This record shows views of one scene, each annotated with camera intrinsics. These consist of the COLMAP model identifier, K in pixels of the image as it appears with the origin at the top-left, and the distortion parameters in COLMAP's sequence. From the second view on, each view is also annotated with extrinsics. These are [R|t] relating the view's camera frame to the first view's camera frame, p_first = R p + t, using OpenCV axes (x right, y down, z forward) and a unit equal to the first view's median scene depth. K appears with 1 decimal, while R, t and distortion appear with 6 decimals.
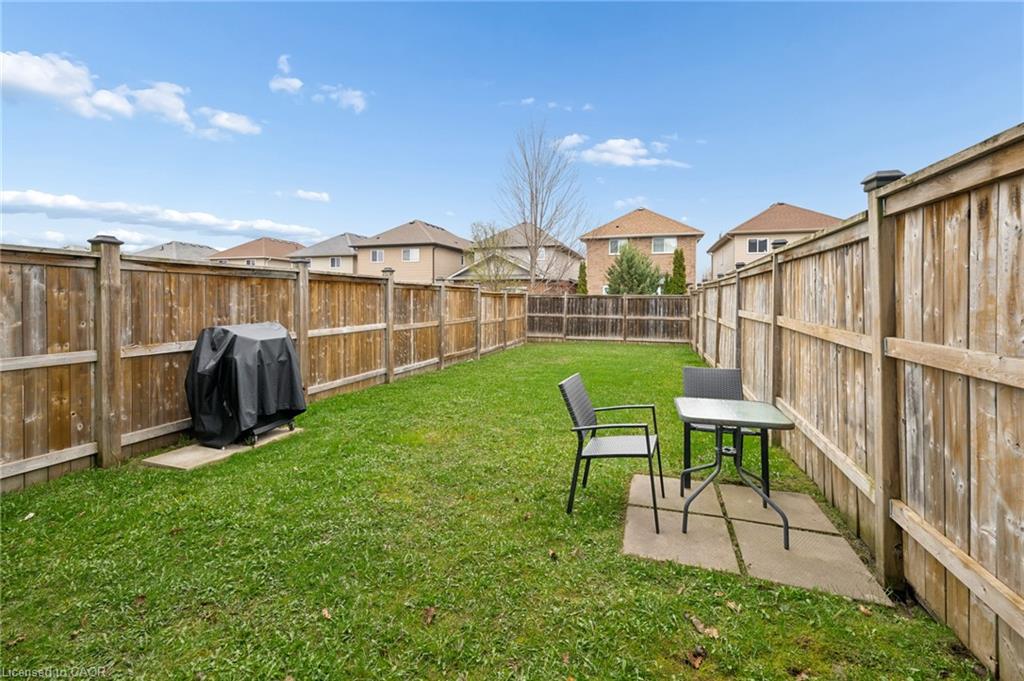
lens RADIAL K [[428.0, 0, 510.5], [0, 428.0, 292.1], [0, 0, 1]] dist [0.000373, 0.000032]
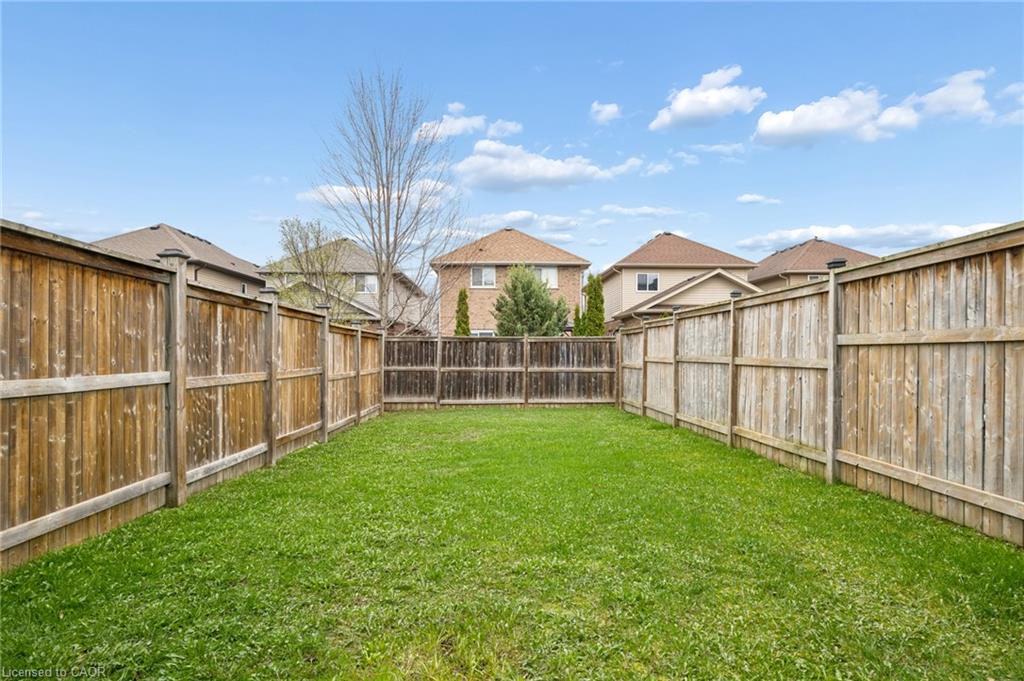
lens RADIAL K [[575.1, 0, 512.0], [0, 575.1, 340.5], [0, 0, 1]] dist [-0.001787, 0.000044]
pose [[0.940725, 0.000180, 0.339171, -0.092918], [0.002693, 0.999964, -0.008001, 0.027201], [-0.339161, 0.008440, 0.940691, 0.185400]]
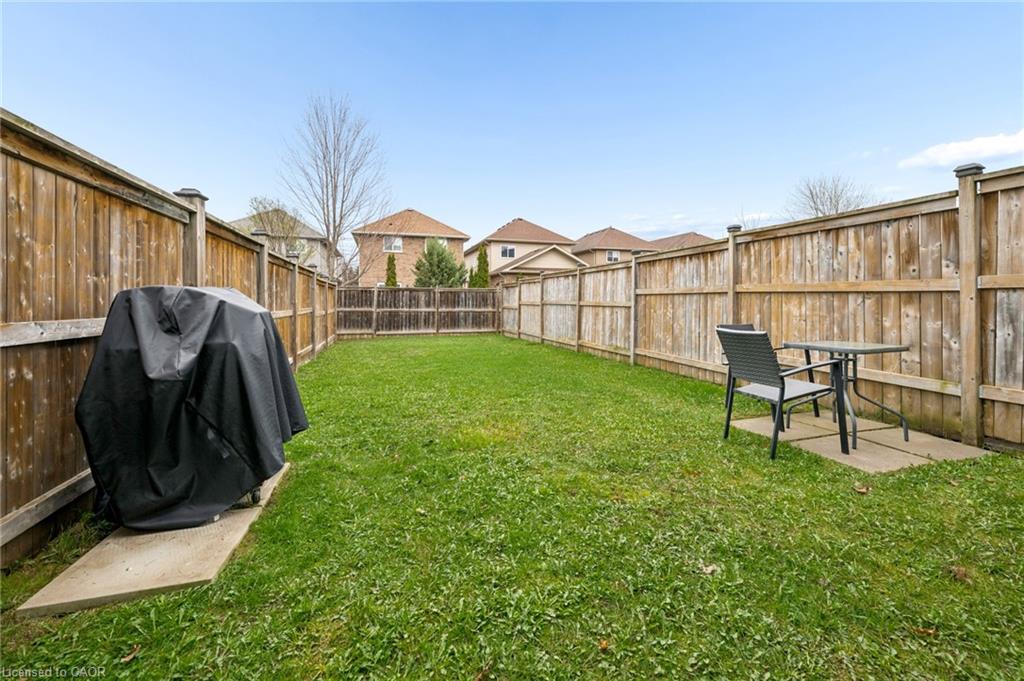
lens RADIAL K [[414.6, 0, 515.7], [0, 414.6, 288.9], [0, 0, 1]] dist [0.001506, 0.000056]
pose [[0.817781, 0.011014, 0.575424, -0.201137], [-0.004477, 0.999908, -0.012775, 0.028246], [-0.575512, 0.007871, 0.817755, 0.119116]]
